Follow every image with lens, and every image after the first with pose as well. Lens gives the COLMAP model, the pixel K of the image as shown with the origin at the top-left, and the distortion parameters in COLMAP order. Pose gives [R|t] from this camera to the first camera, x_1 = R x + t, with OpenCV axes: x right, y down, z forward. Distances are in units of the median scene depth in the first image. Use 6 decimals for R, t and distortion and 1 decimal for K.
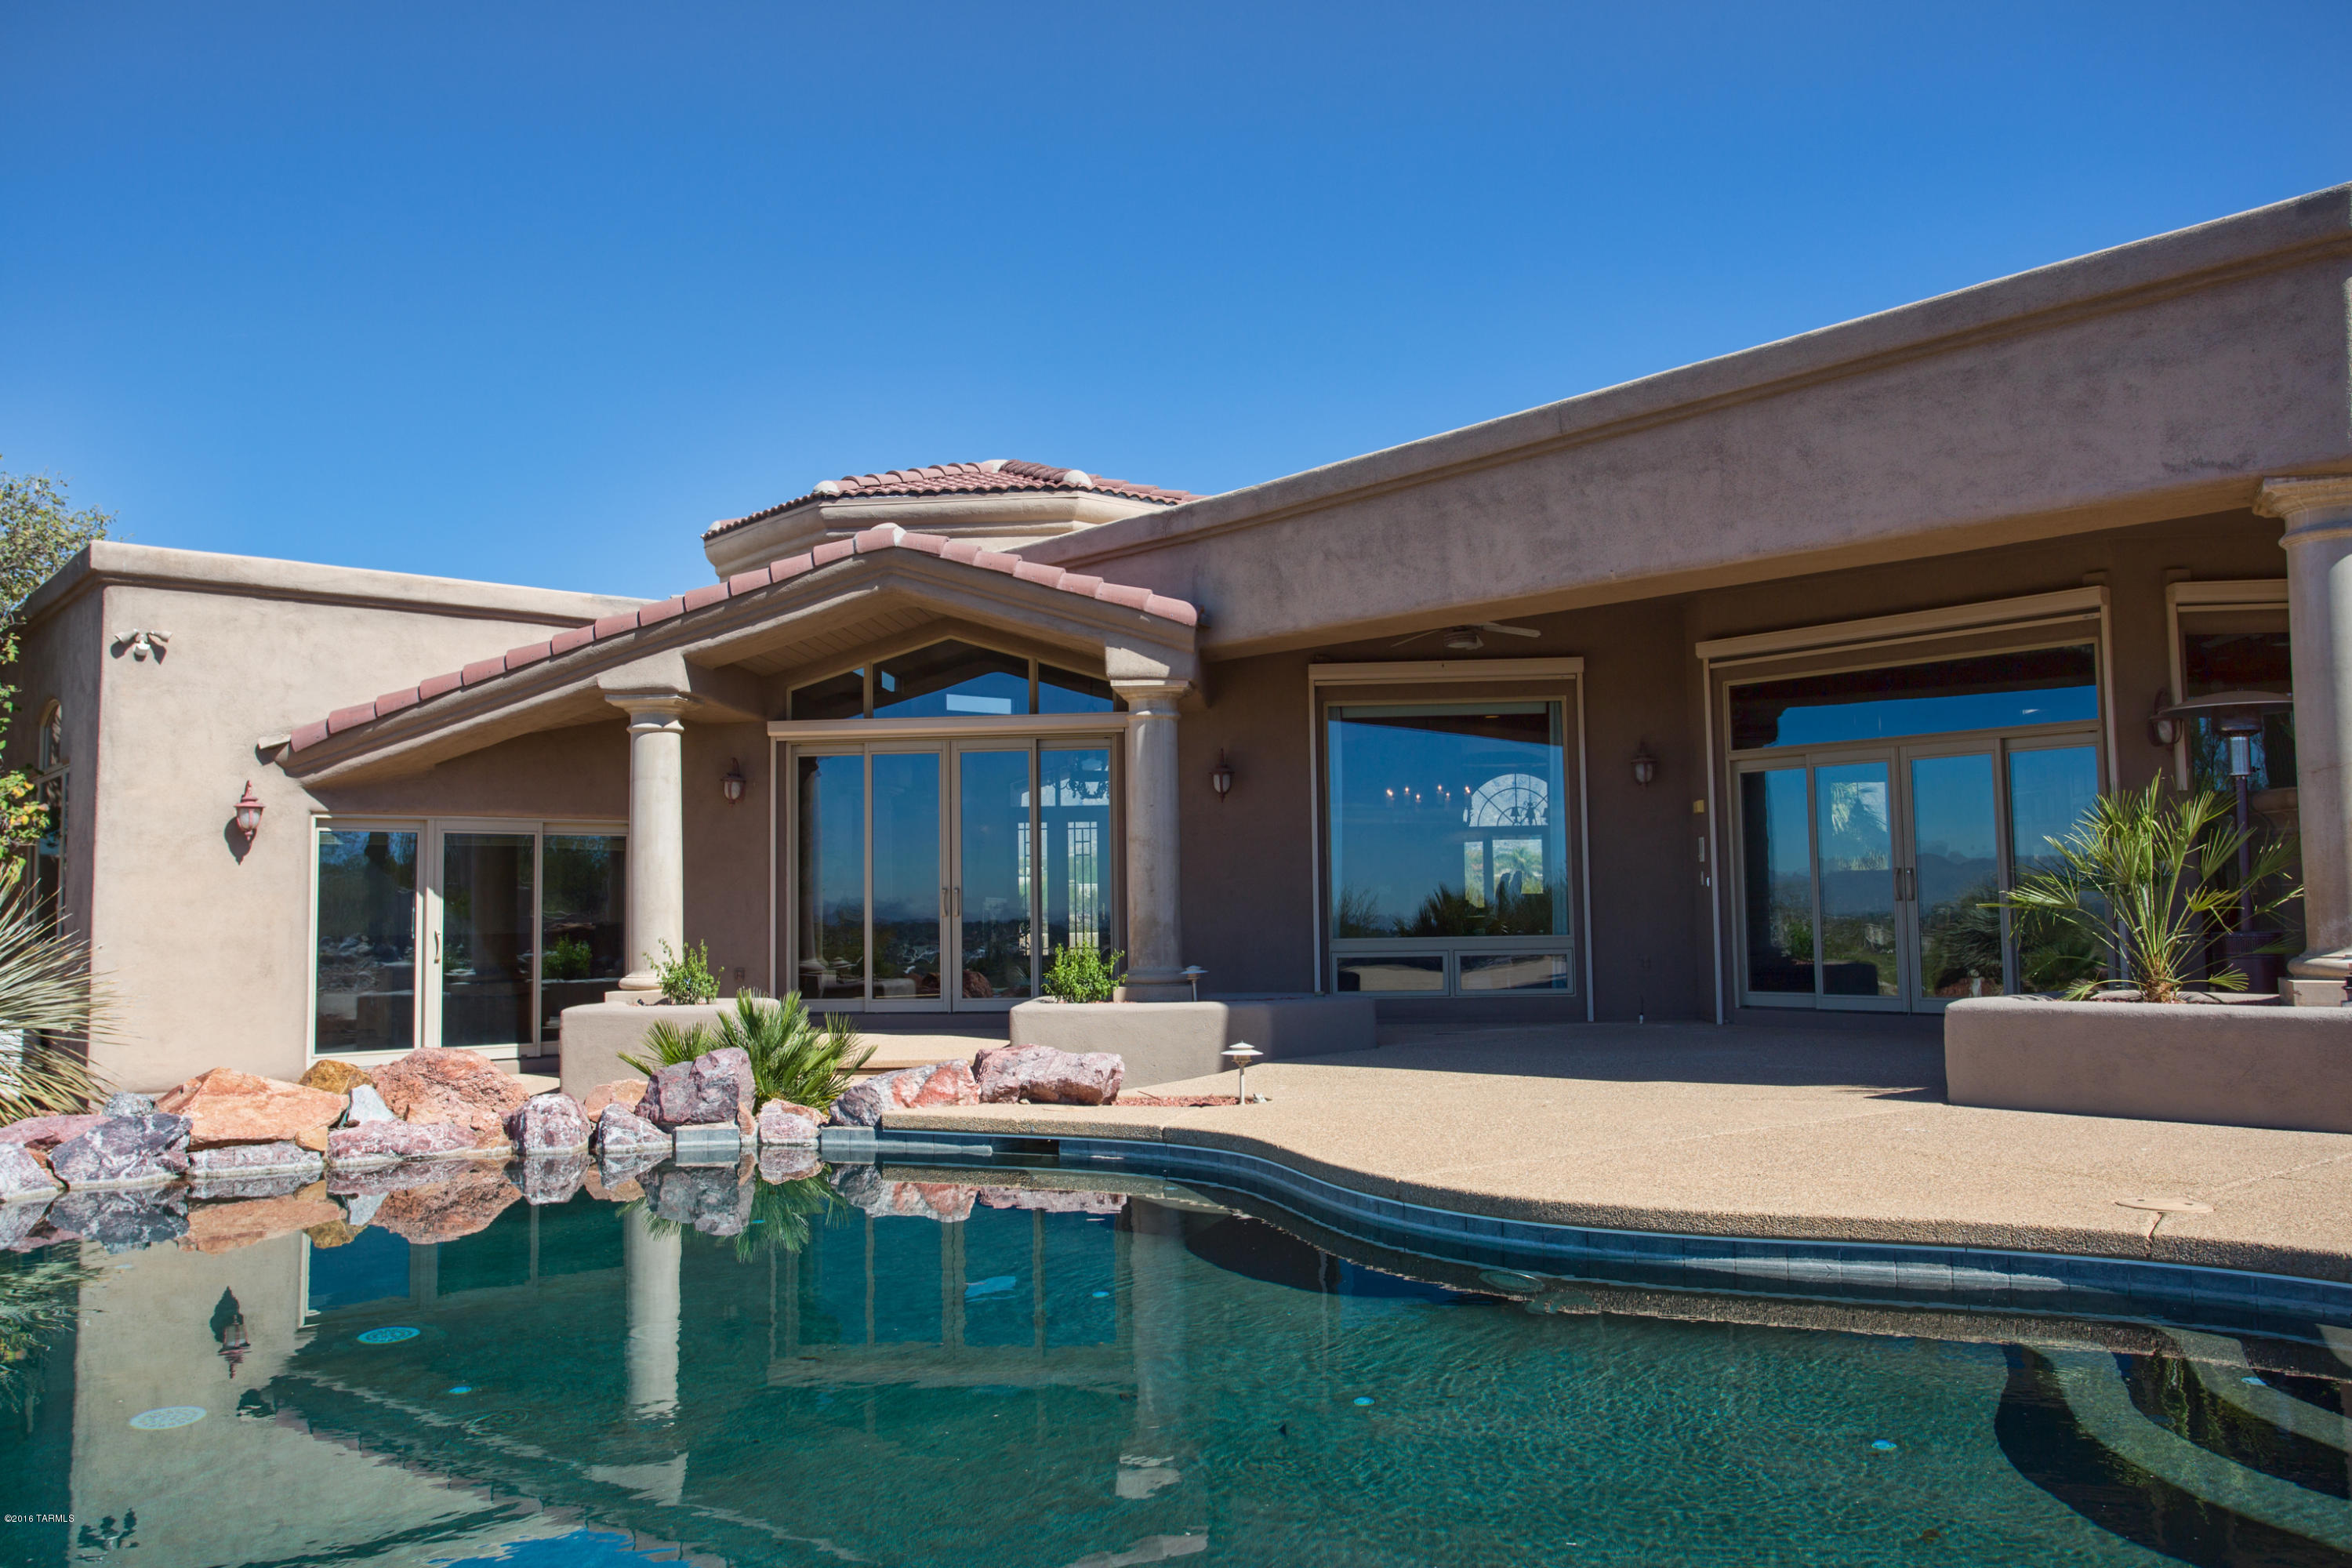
lens RADIAL K [[1908.7, 0, 1173.0], [0, 1908.7, 781.8], [0, 0, 1]] dist [-0.018402, 0.051652]
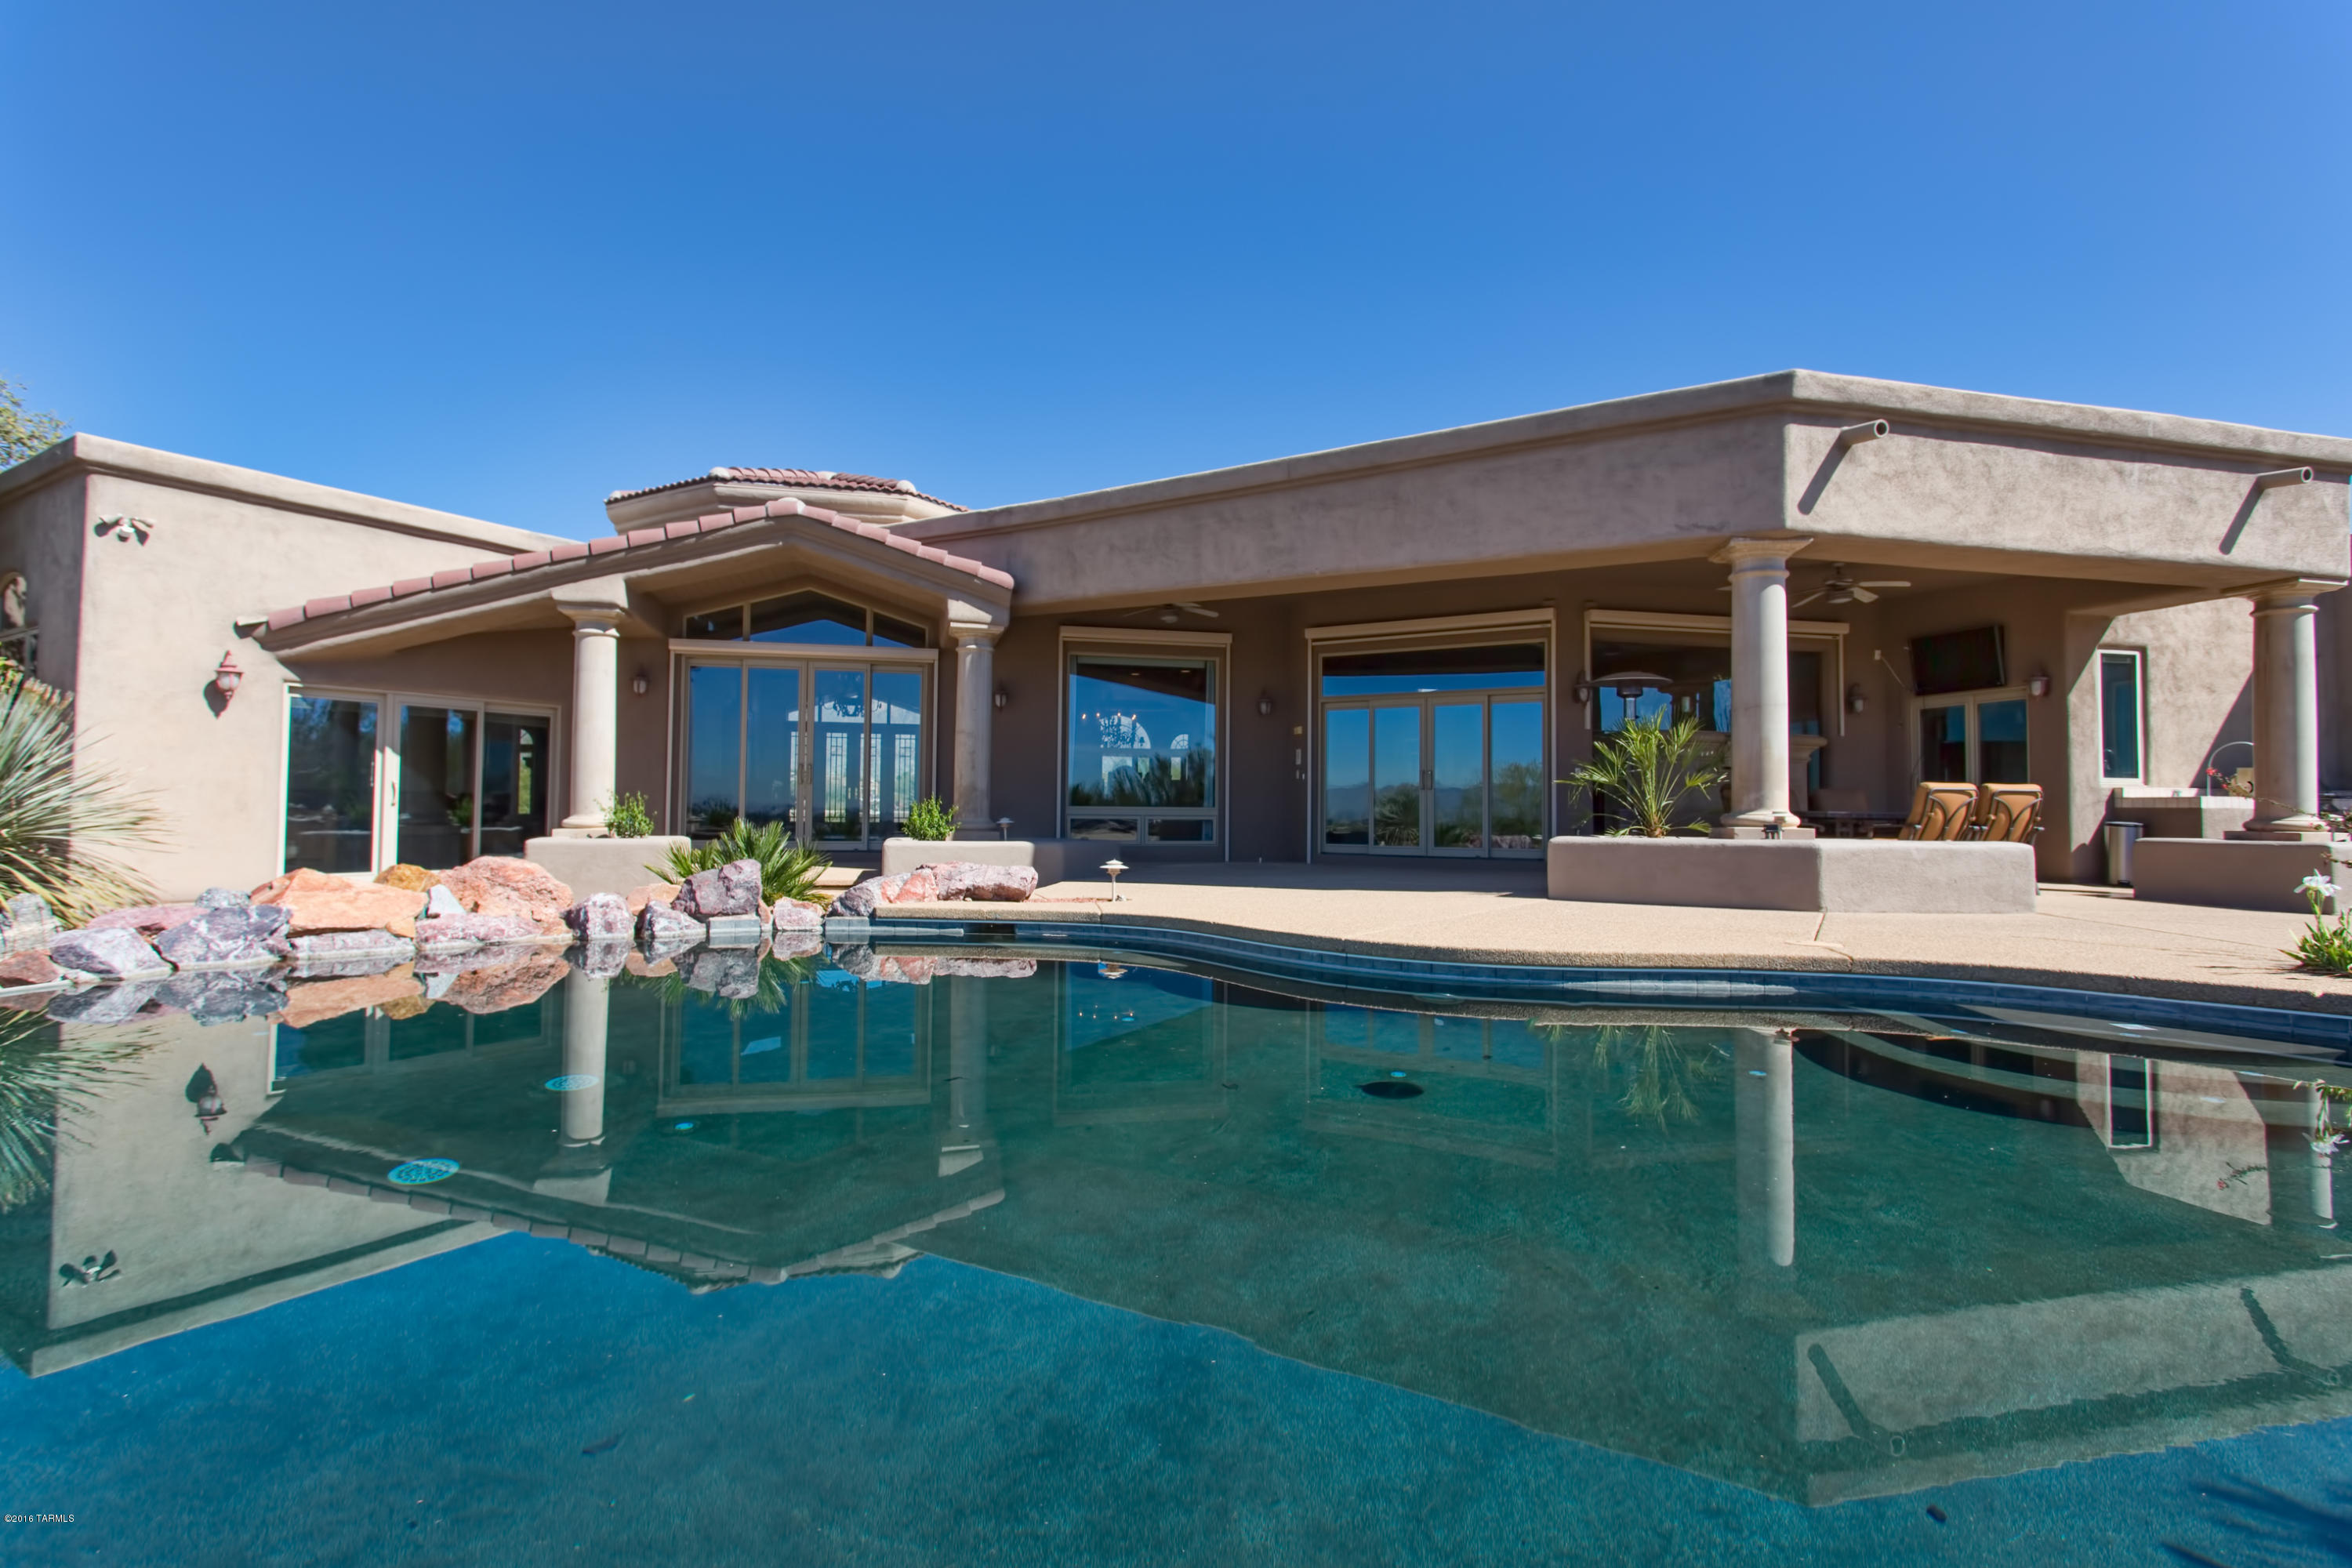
lens RADIAL K [[1151.0, 0, 1177.1], [0, 1151.0, 785.7], [0, 0, 1]] dist [0.001099, 0.001491]
pose [[0.945896, 0.031964, 0.322893, -0.153994], [-0.045384, 0.998387, 0.034117, 0.034834], [-0.321281, -0.046925, 0.945820, 0.108986]]
